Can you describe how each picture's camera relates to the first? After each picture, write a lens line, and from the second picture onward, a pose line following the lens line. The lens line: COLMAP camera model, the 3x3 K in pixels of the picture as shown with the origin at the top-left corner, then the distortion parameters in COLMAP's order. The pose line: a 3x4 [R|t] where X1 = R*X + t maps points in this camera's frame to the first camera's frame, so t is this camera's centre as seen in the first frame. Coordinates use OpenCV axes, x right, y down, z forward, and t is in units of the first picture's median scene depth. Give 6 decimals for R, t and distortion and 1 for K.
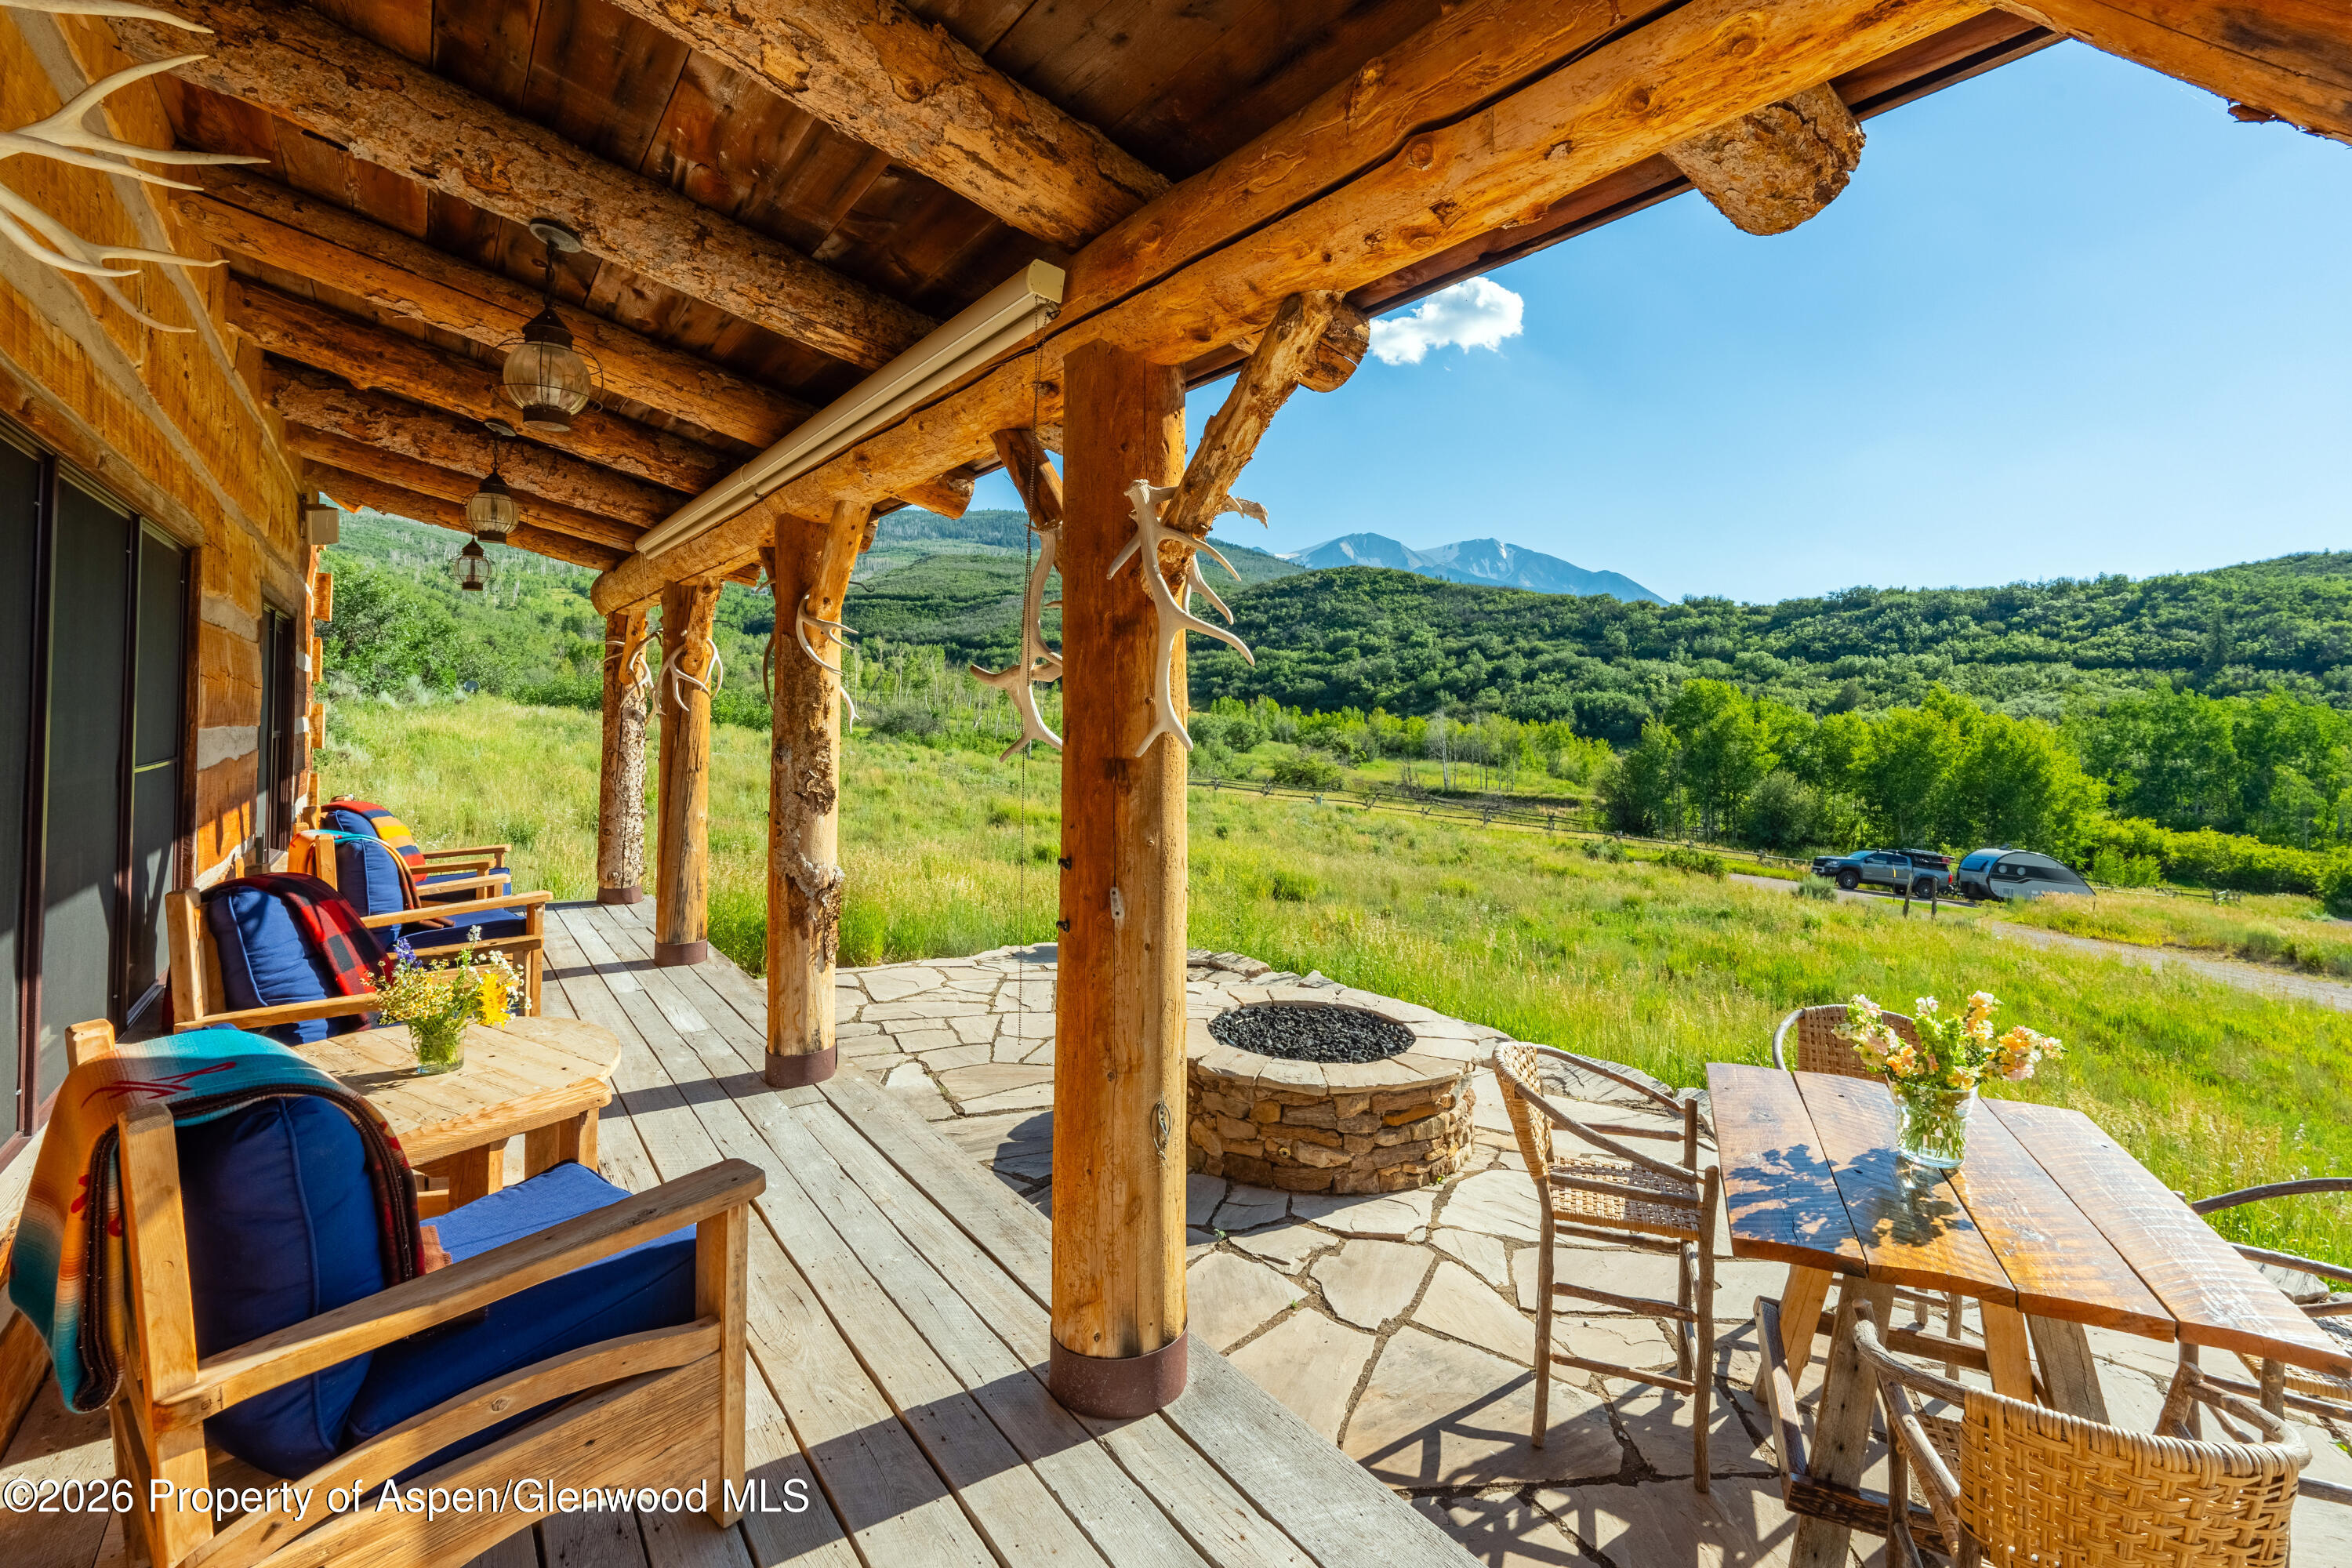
lens RADIAL K [[1038.3, 0, 1180.2], [0, 1038.3, 696.4], [0, 0, 1]] dist [-0.000403, 0.000508]
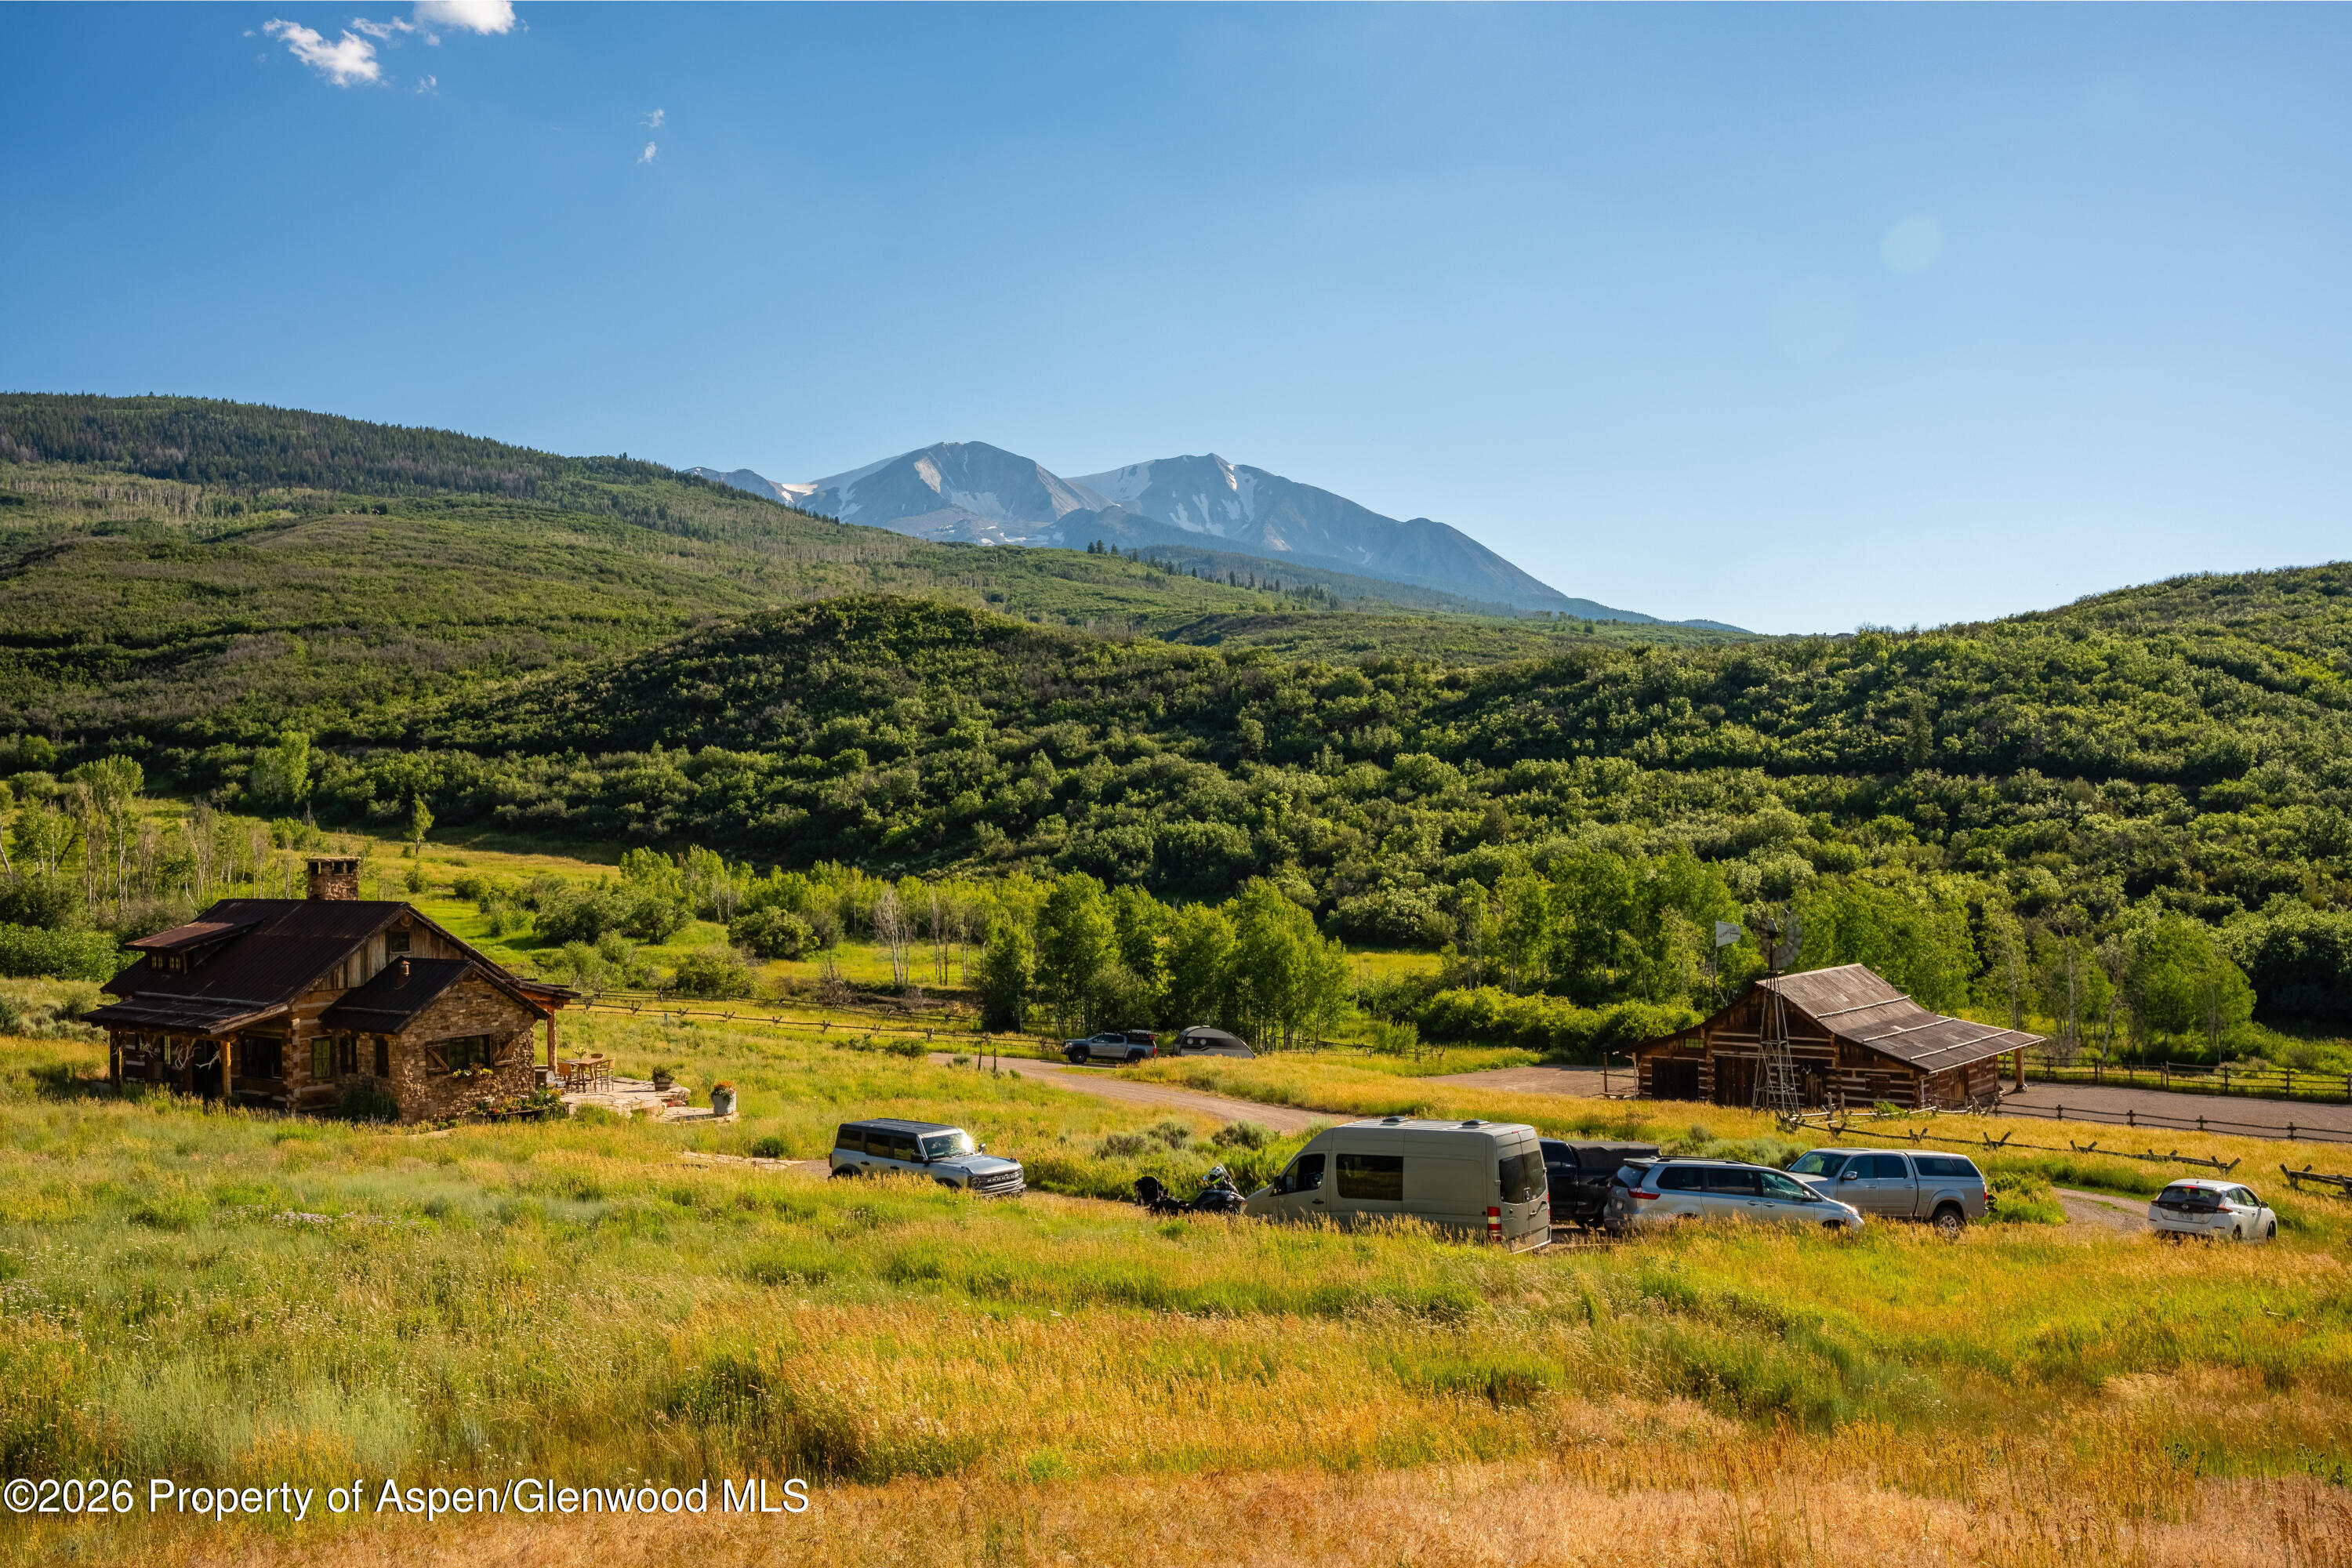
lens RADIAL K [[2396.3, 0, 1175.6], [0, 2396.3, 719.0], [0, 0, 1]] dist [-0.031146, 0.000000]
pose [[0.971700, -0.027441, 0.234620, 0.026849], [0.029974, 0.999524, -0.007237, -0.081255], [-0.234309, 0.014065, 0.972060, -0.722240]]
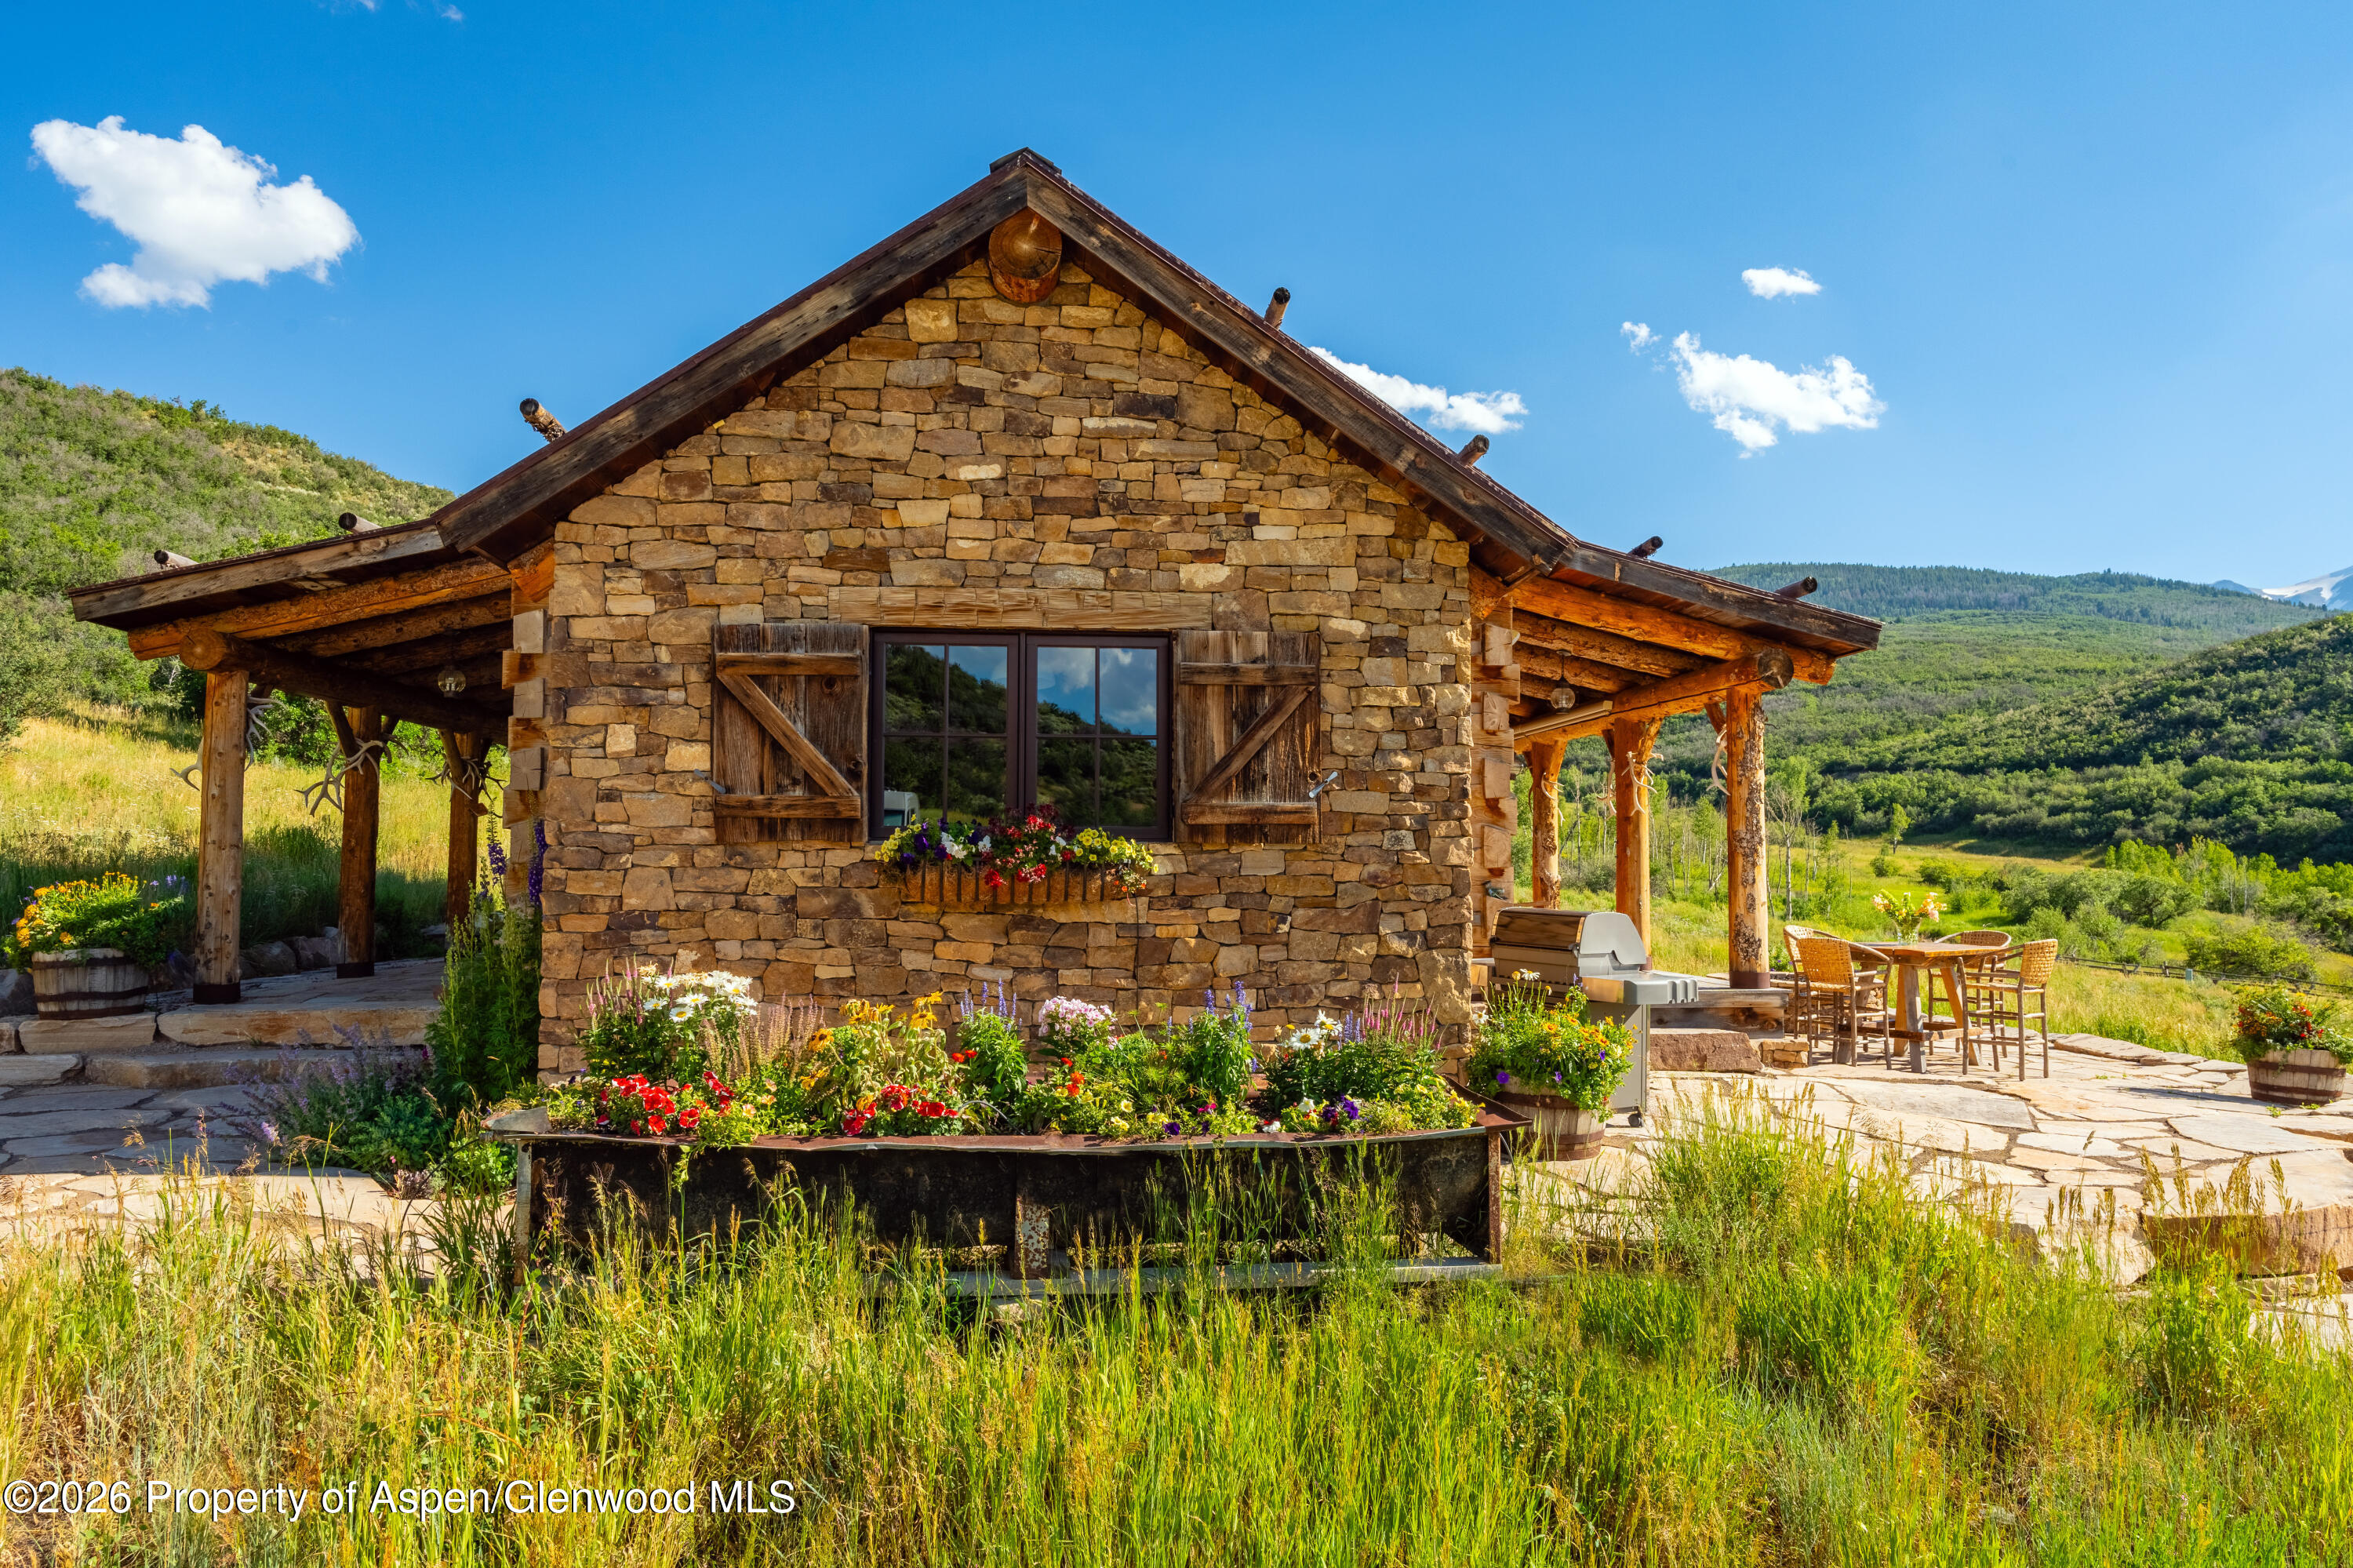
lens RADIAL K [[1553.0, 0, 1172.9], [0, 1553.0, 782.2], [0, 0, 1]] dist [-0.019655, 0.011651]
pose [[0.859539, -0.036265, -0.509783, 0.031488], [0.012979, 0.998706, -0.049162, 0.004111], [0.510906, 0.035640, 0.858897, -0.107733]]
